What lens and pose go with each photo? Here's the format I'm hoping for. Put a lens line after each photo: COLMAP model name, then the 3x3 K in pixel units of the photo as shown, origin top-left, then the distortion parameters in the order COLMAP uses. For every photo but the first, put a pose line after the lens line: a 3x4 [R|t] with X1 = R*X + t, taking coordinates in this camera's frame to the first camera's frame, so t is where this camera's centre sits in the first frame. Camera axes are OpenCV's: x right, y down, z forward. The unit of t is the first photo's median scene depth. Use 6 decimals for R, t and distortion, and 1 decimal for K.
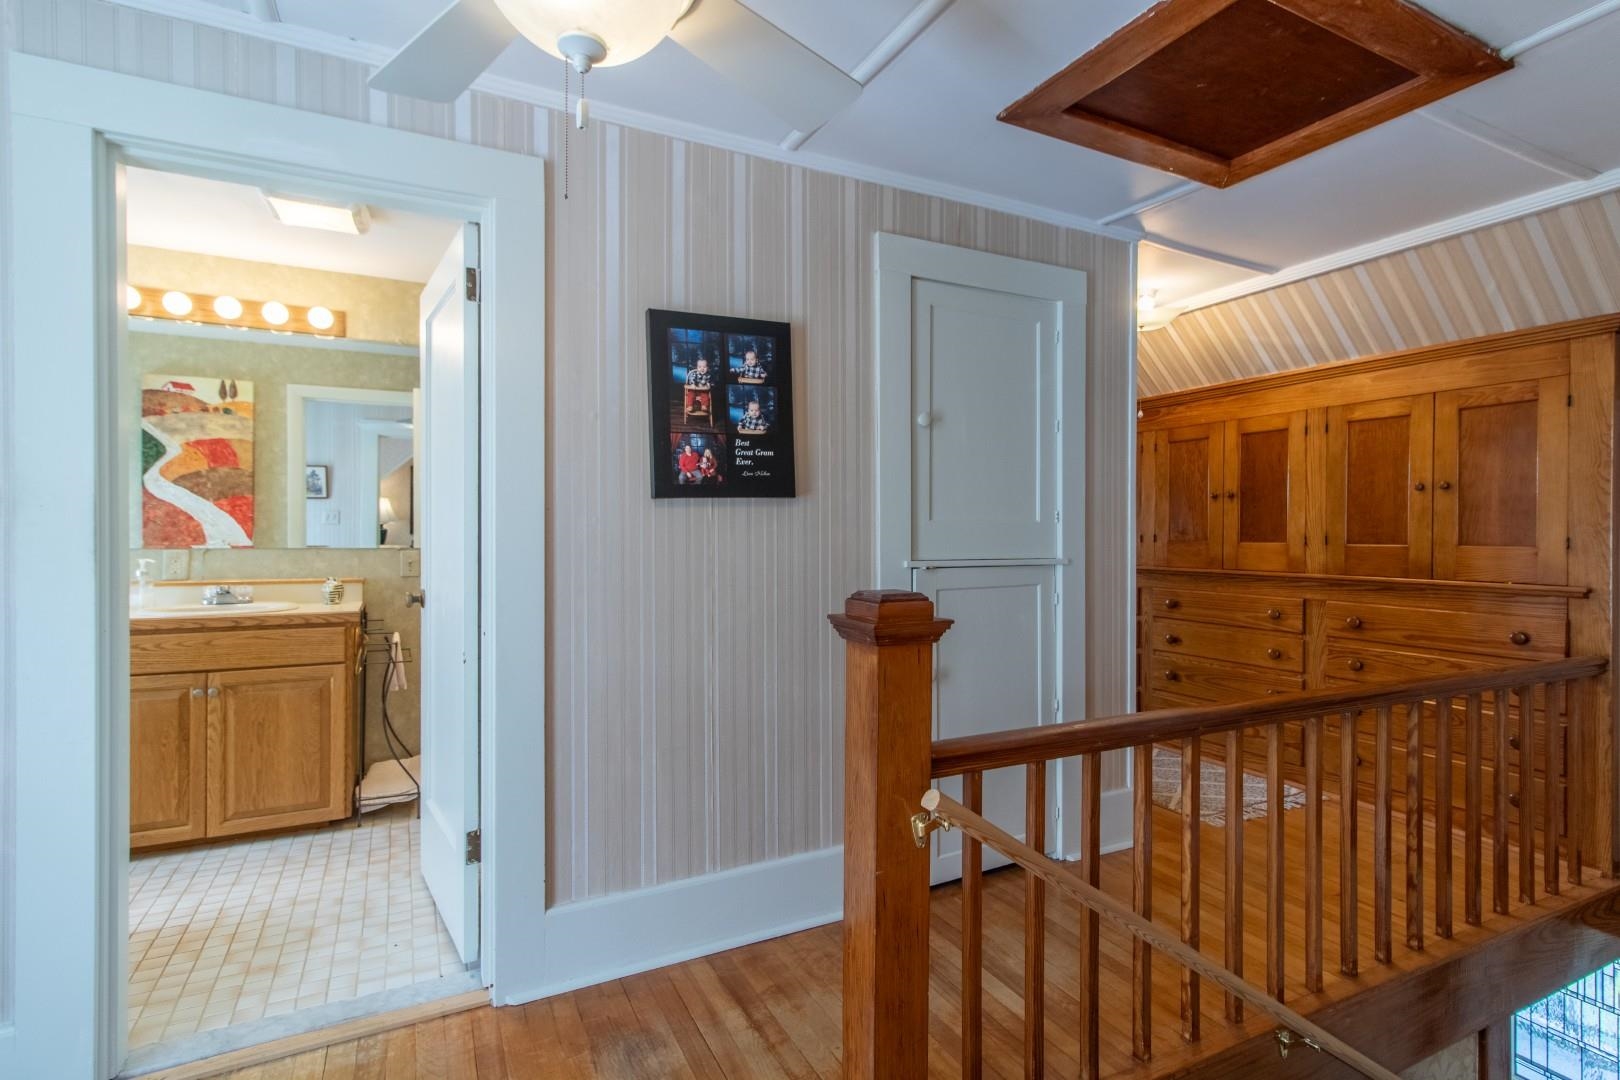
lens RADIAL K [[775.9, 0, 810.0], [0, 775.9, 540.0], [0, 0, 1]] dist [0.001276, 0.000636]
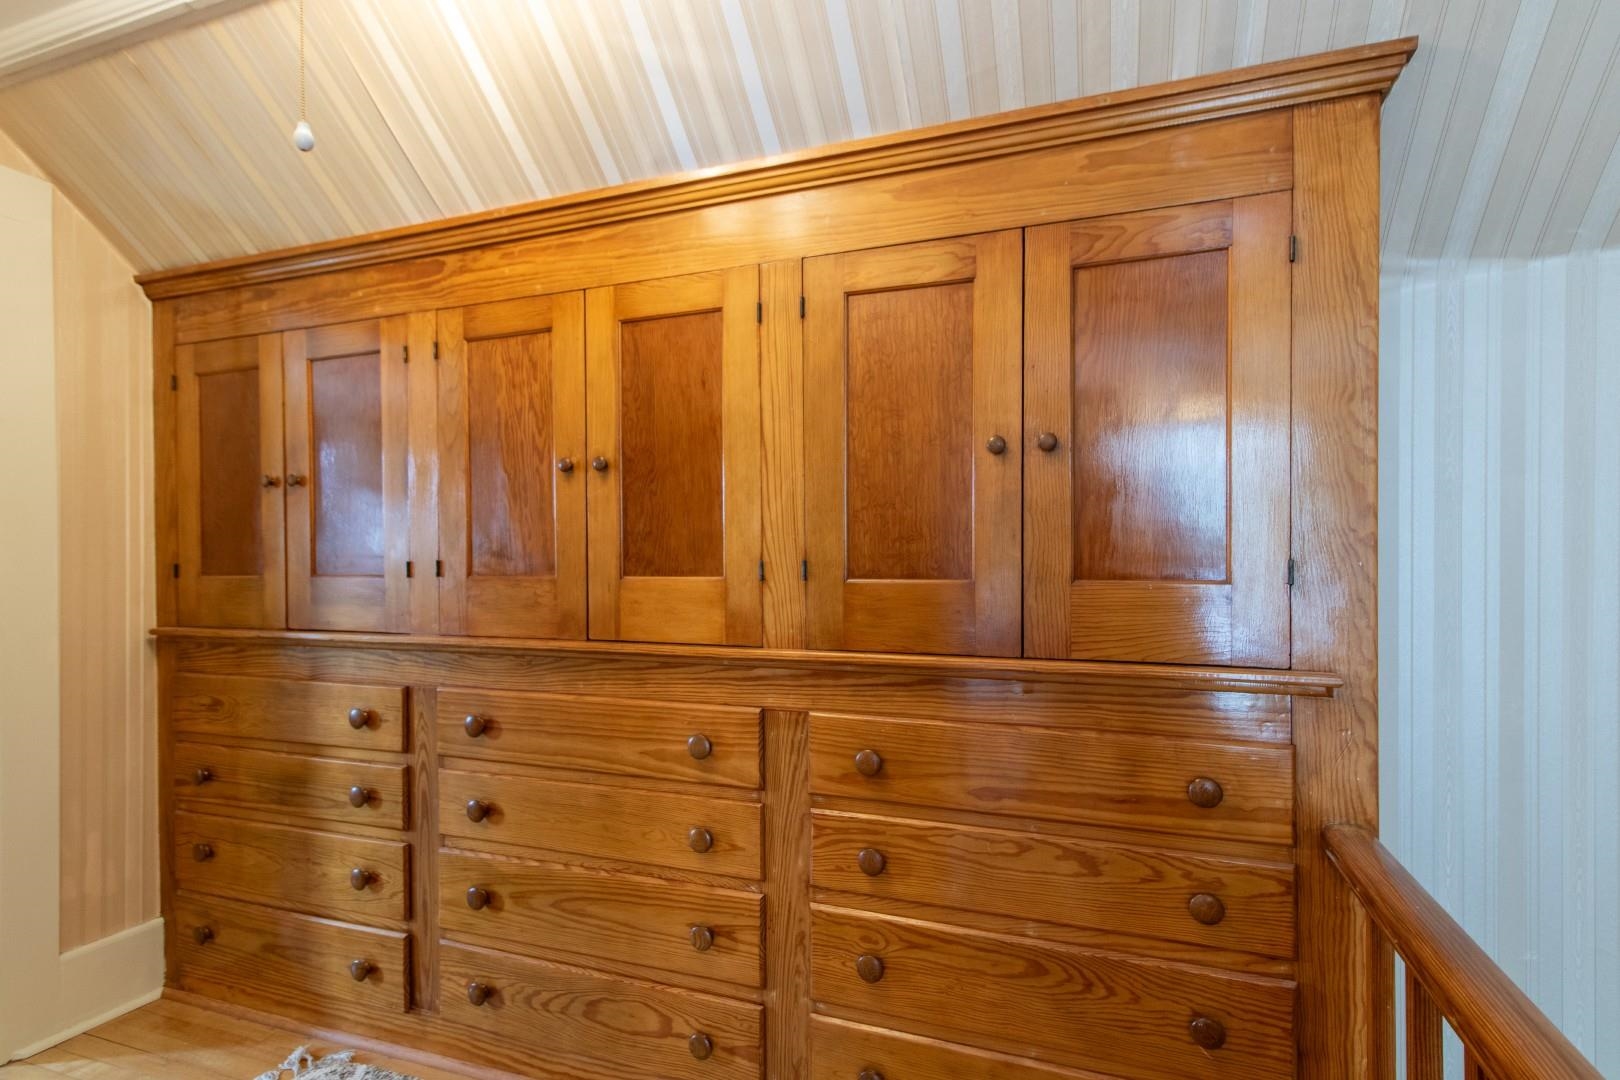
lens RADIAL K [[789.5, 0, 815.5], [0, 789.5, 572.2], [0, 0, 1]] dist [0.004492, 0.000438]
pose [[0.729686, -0.019588, 0.683501, 0.354793], [0.012872, 0.999806, 0.014910, -0.004826], [-0.683661, -0.002081, 0.729797, 0.648379]]
